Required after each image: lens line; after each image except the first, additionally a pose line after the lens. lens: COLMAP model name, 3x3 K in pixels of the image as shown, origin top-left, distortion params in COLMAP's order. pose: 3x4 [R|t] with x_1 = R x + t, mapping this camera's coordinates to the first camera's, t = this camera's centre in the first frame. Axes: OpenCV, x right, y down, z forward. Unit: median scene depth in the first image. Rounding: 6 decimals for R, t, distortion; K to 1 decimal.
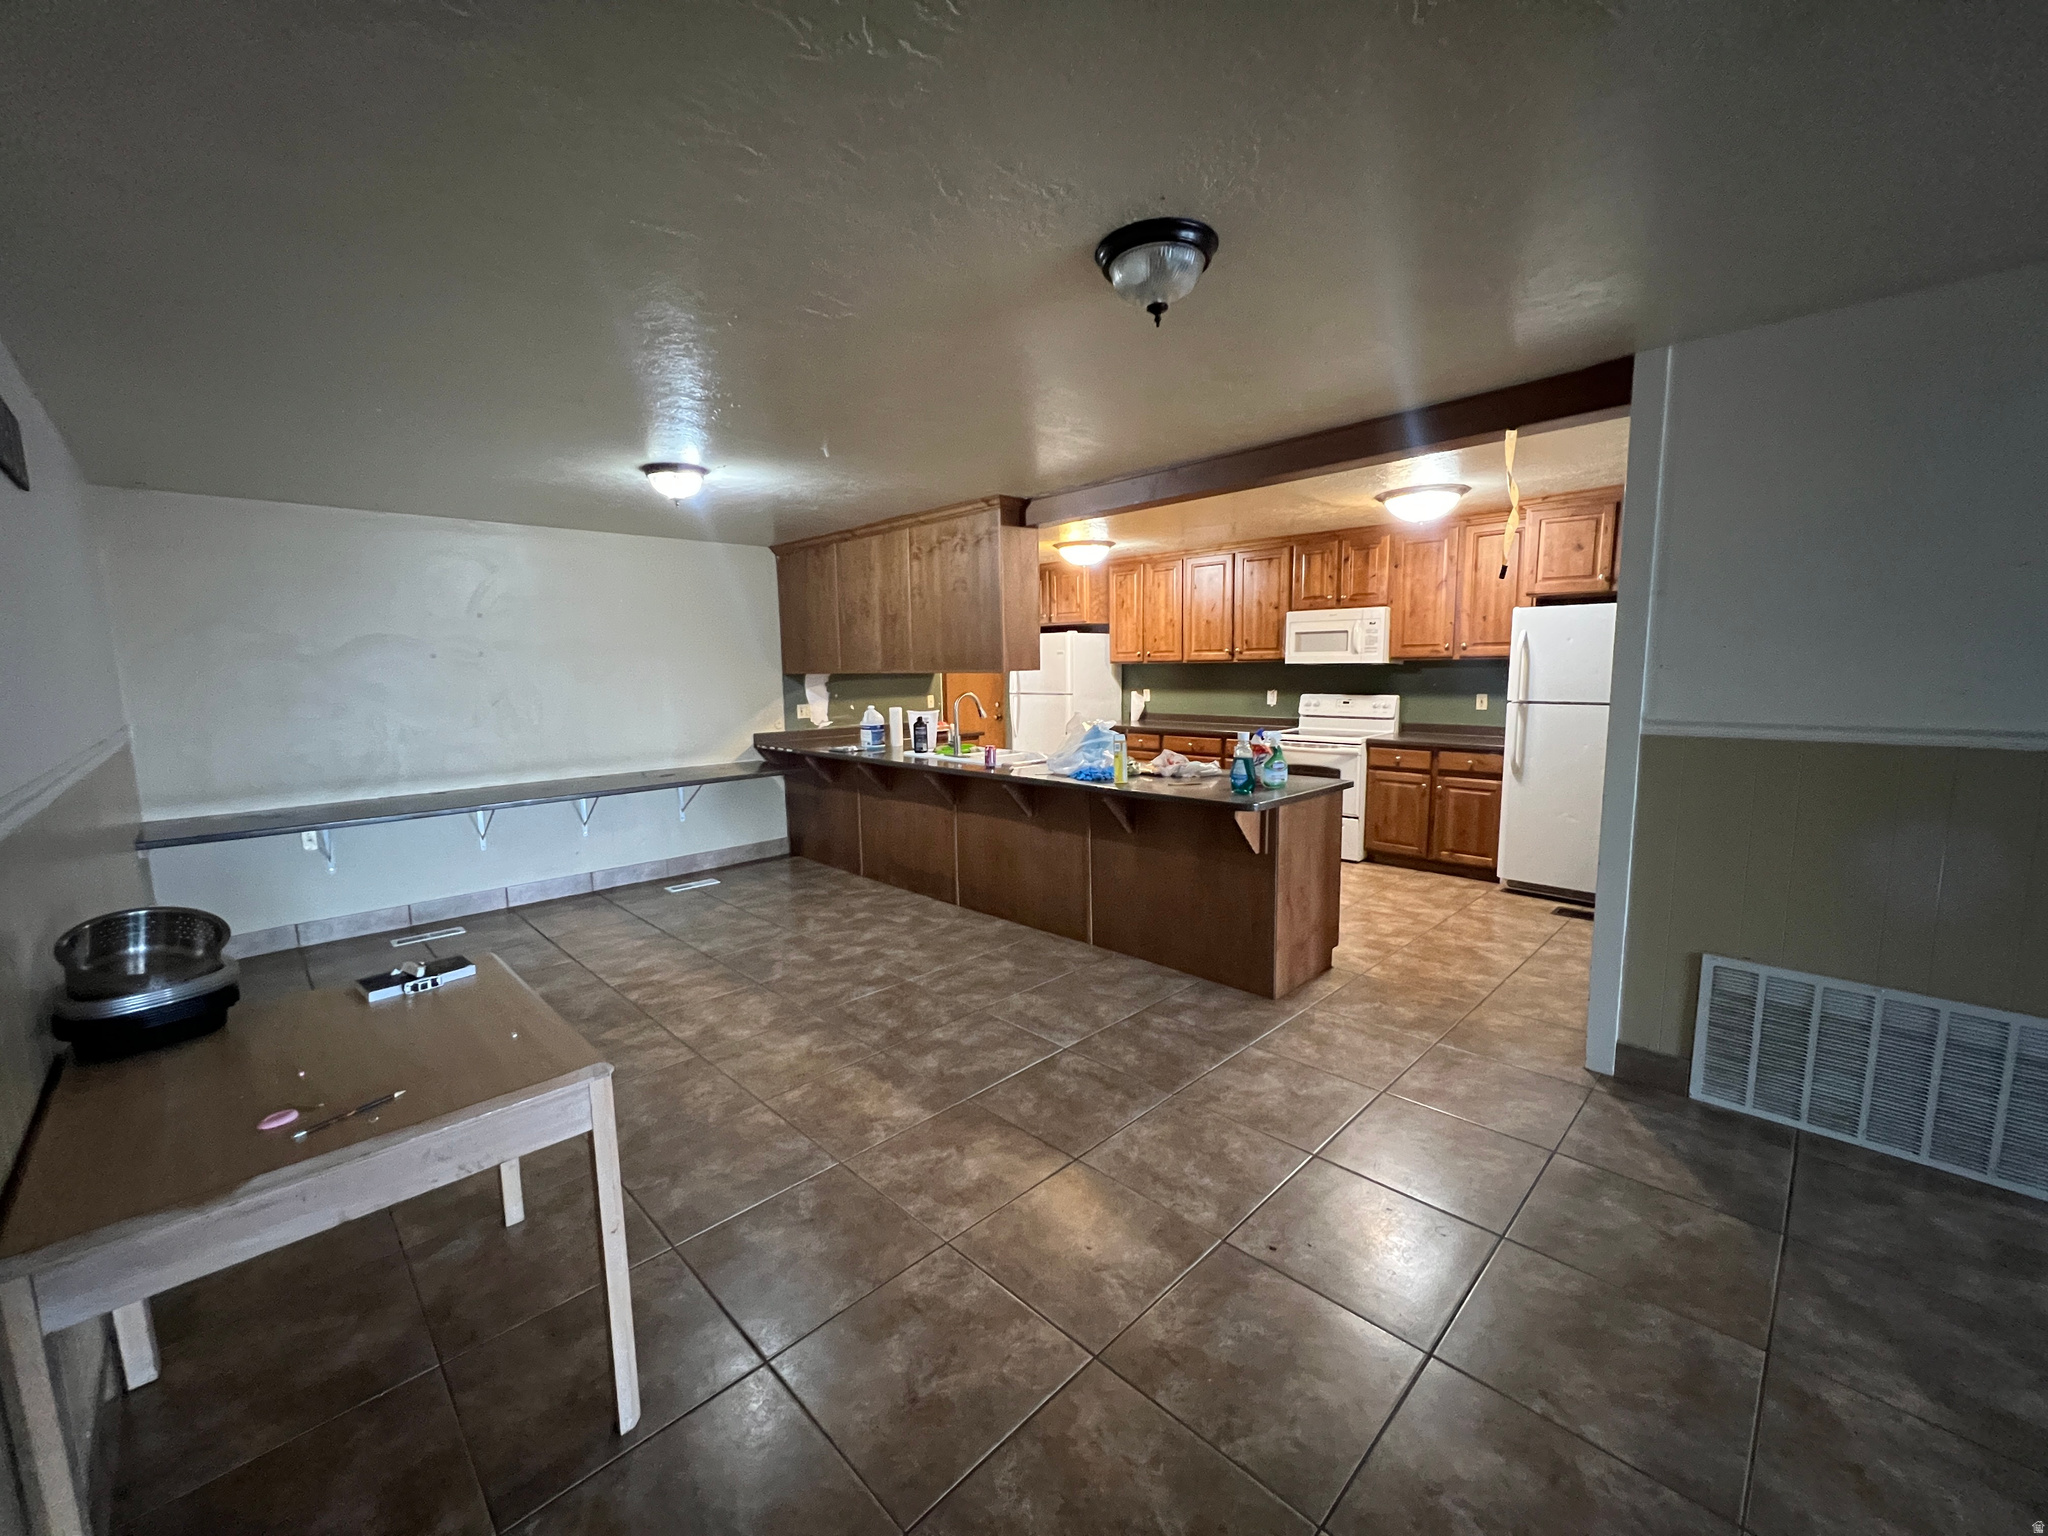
lens RADIAL K [[822.1, 0, 1024.0], [0, 822.1, 768.0], [0, 0, 1]] dist [-0.001162, -0.000062]
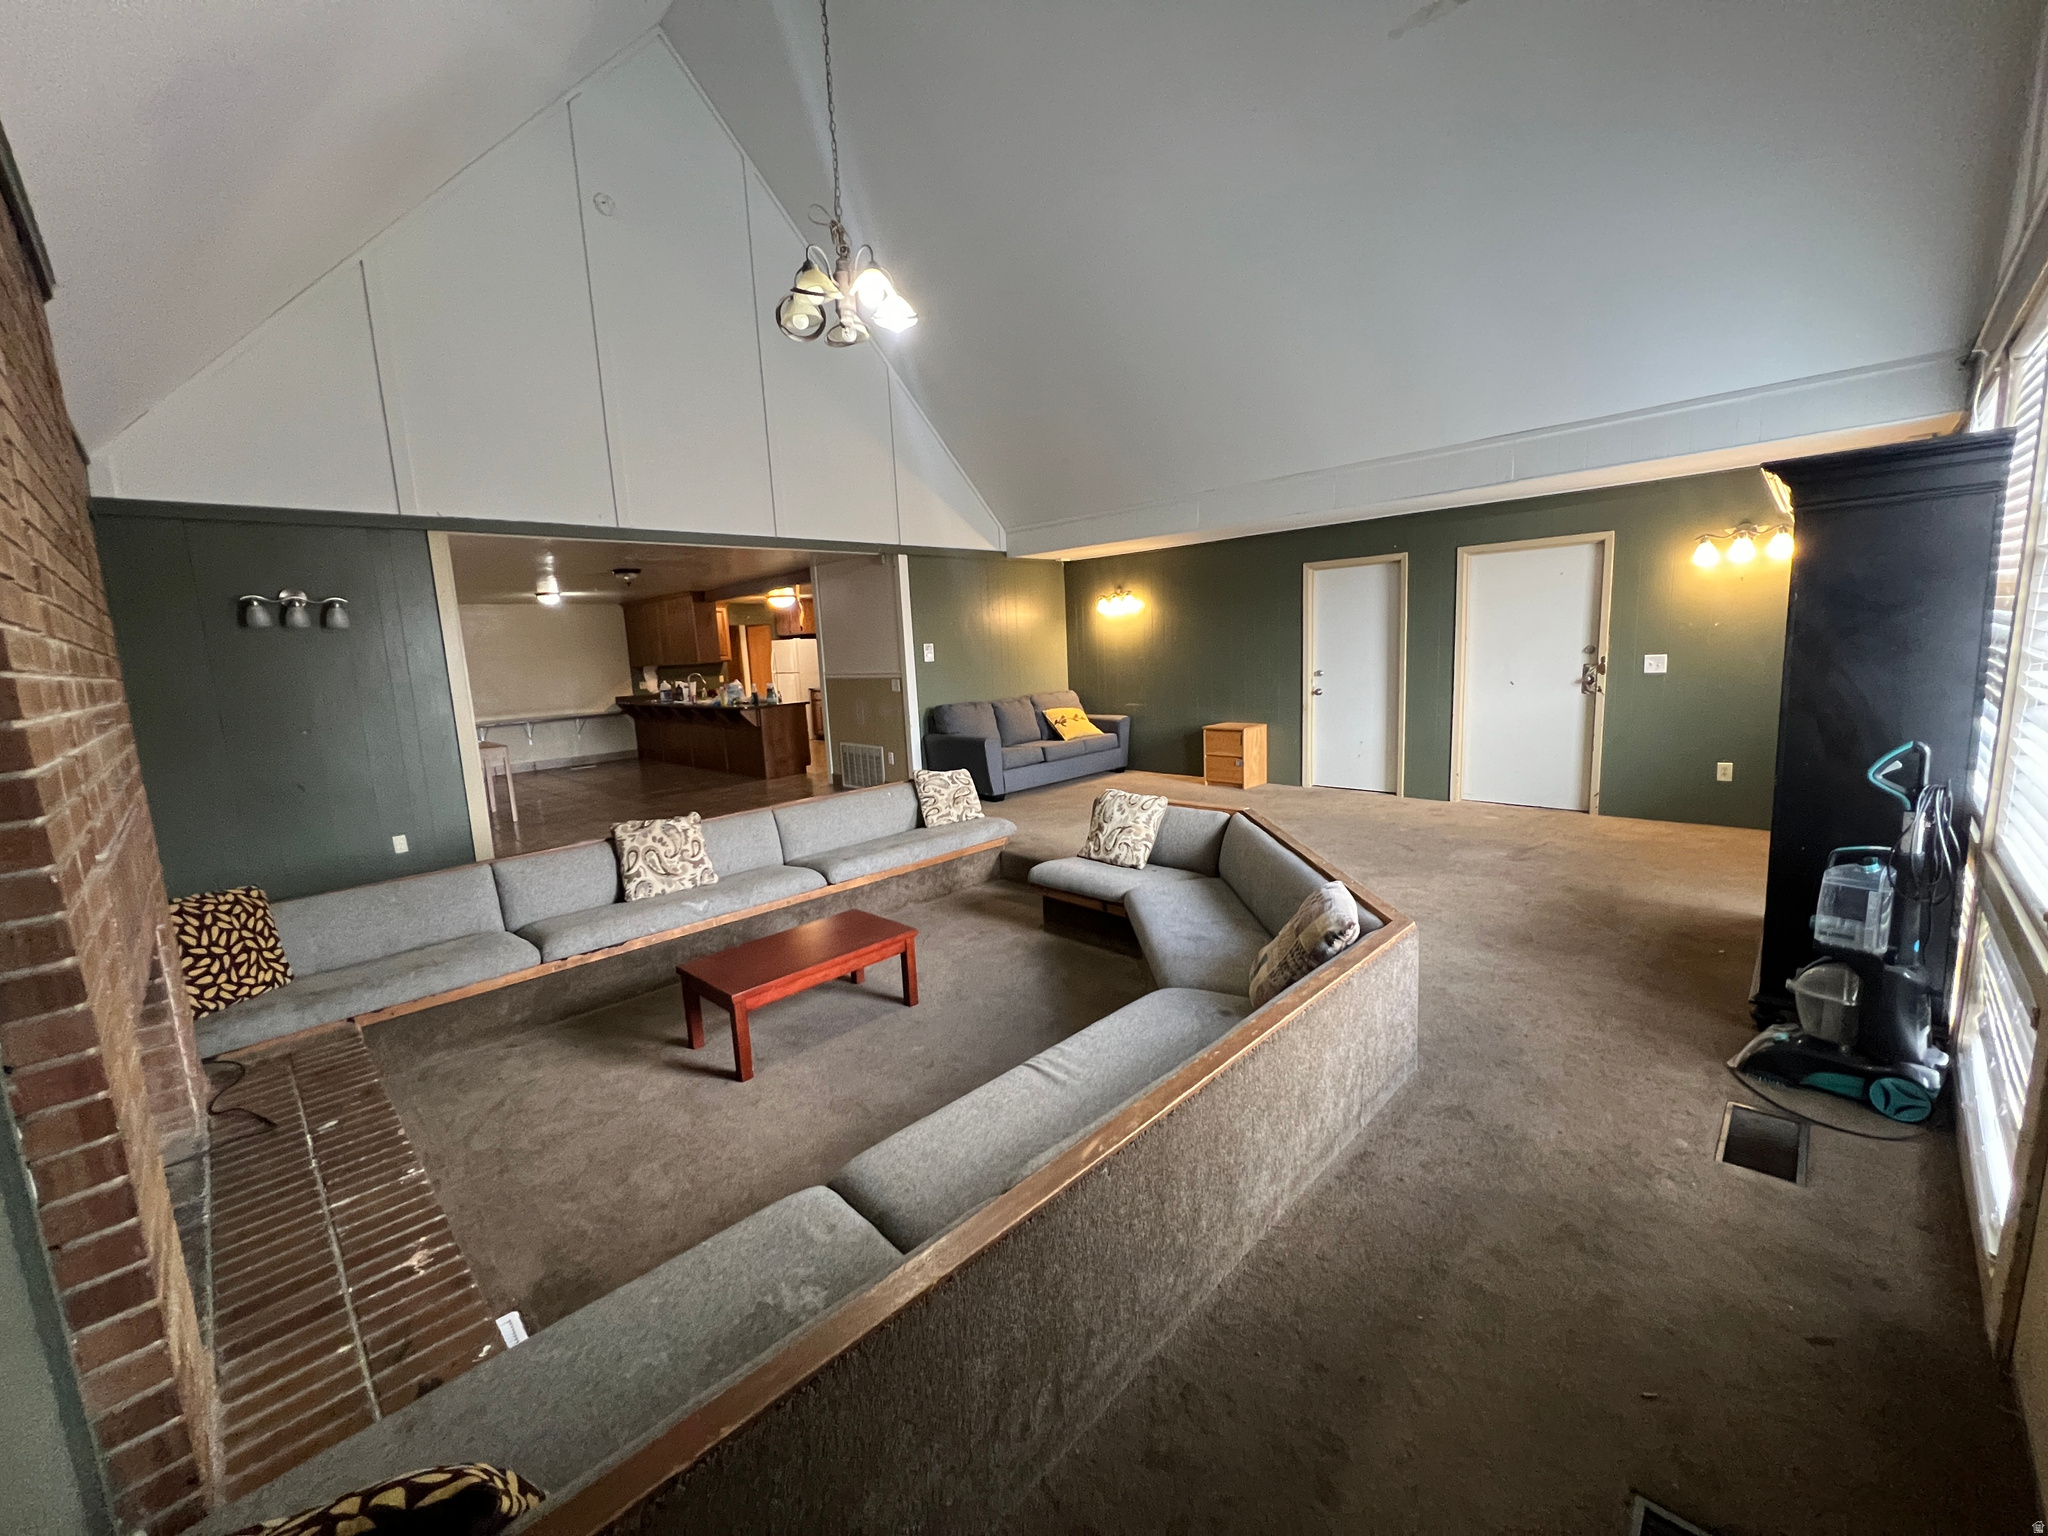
lens RADIAL K [[822.1, 0, 1024.0], [0, 822.1, 768.0], [0, 0, 1]] dist [-0.001162, -0.000062]
pose [[0.999560, -0.029665, -0.000302, 0.660911], [0.029663, 0.999190, 0.027189, 0.106138], [-0.000505, -0.027186, 0.999630, -1.012637]]
